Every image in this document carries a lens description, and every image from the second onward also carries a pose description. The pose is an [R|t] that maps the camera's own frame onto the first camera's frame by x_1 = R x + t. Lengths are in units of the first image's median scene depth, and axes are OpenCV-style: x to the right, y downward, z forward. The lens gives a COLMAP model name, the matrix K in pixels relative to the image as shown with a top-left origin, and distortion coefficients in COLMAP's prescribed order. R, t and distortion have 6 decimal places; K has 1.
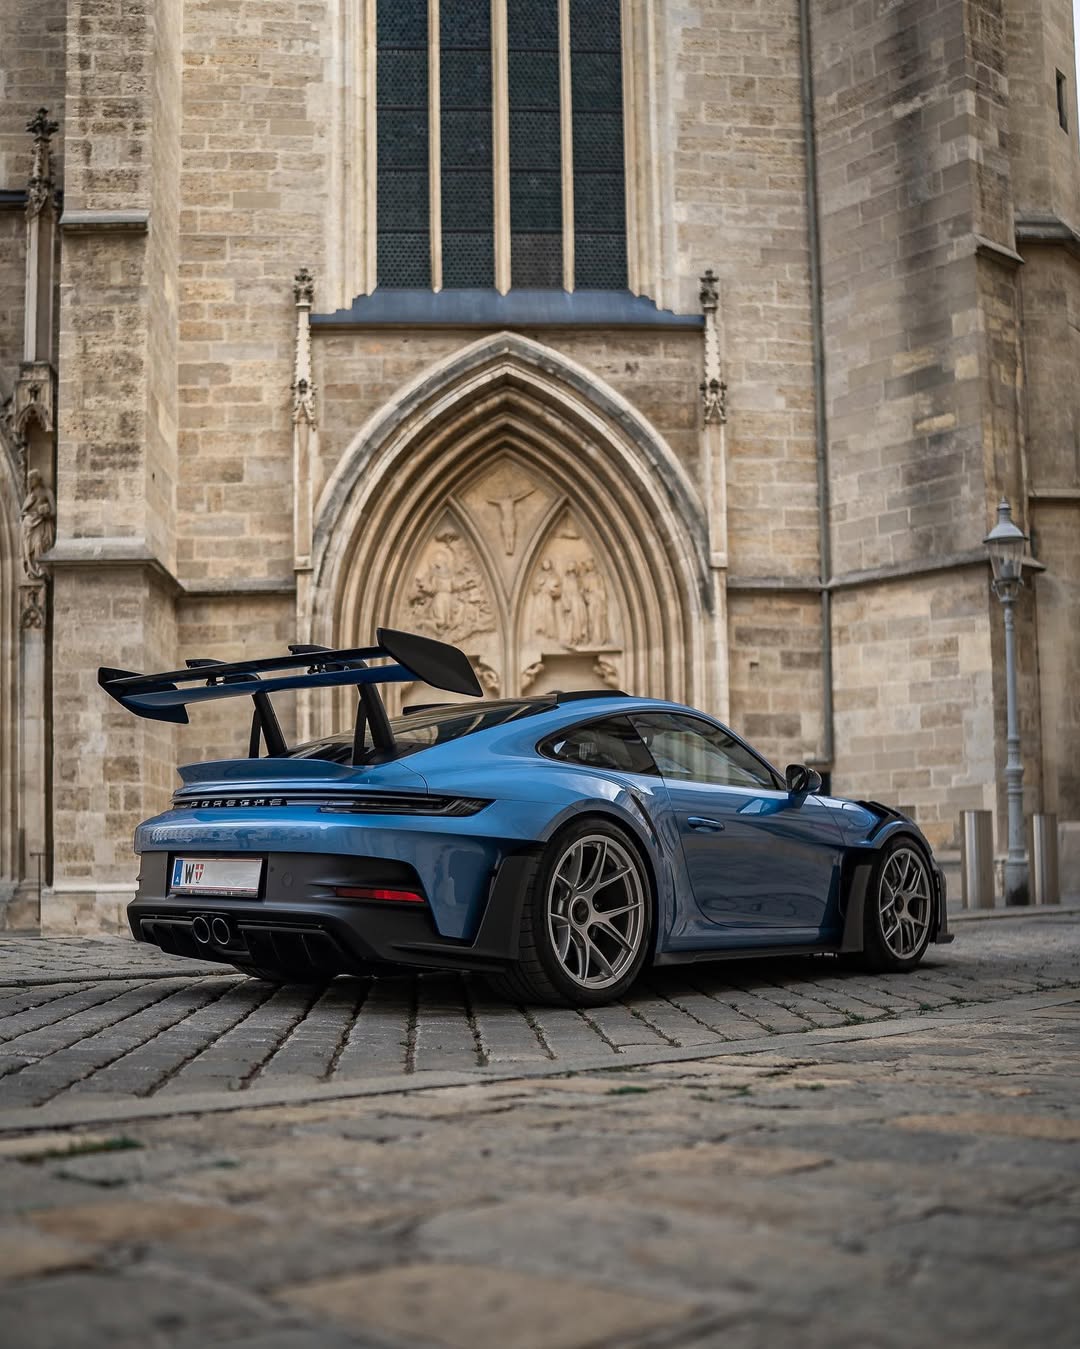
lens RADIAL K [[1716.2, 0, 542.1], [0, 1716.2, 769.1], [0, 0, 1]] dist [-0.160666, 0.233290]
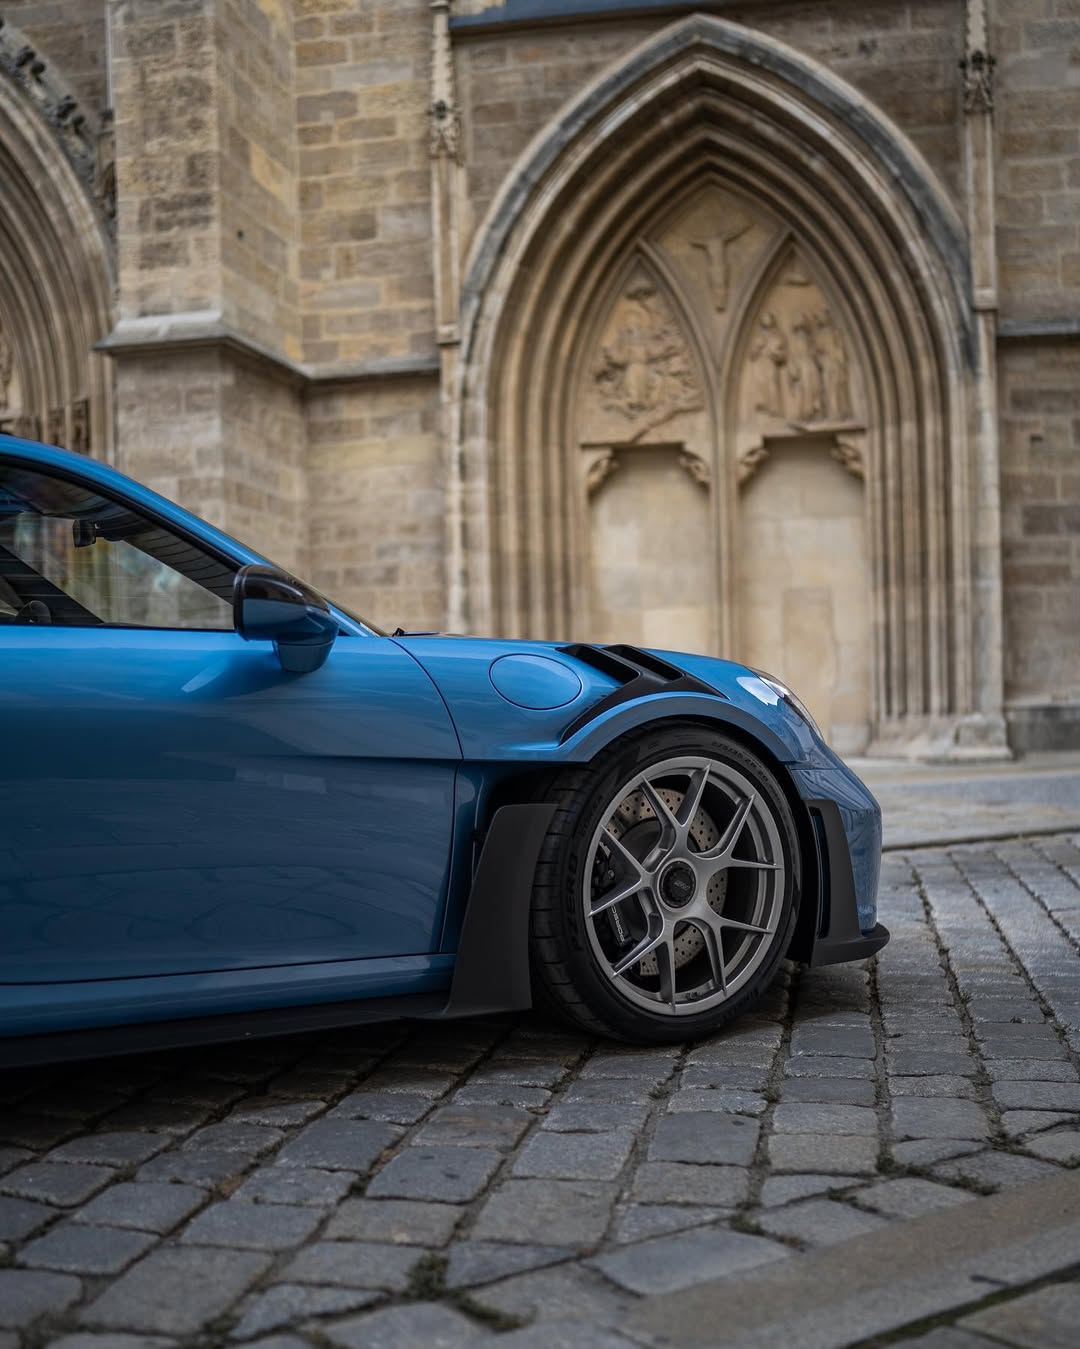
lens RADIAL K [[1716.2, 0, 542.1], [0, 1716.2, 769.1], [0, 0, 1]] dist [-0.160666, 0.233290]
pose [[0.966368, 0.001356, -0.257161, 0.105758], [0.026875, 0.993978, 0.106233, -0.001662], [0.255757, -0.109572, 0.960512, 0.221028]]
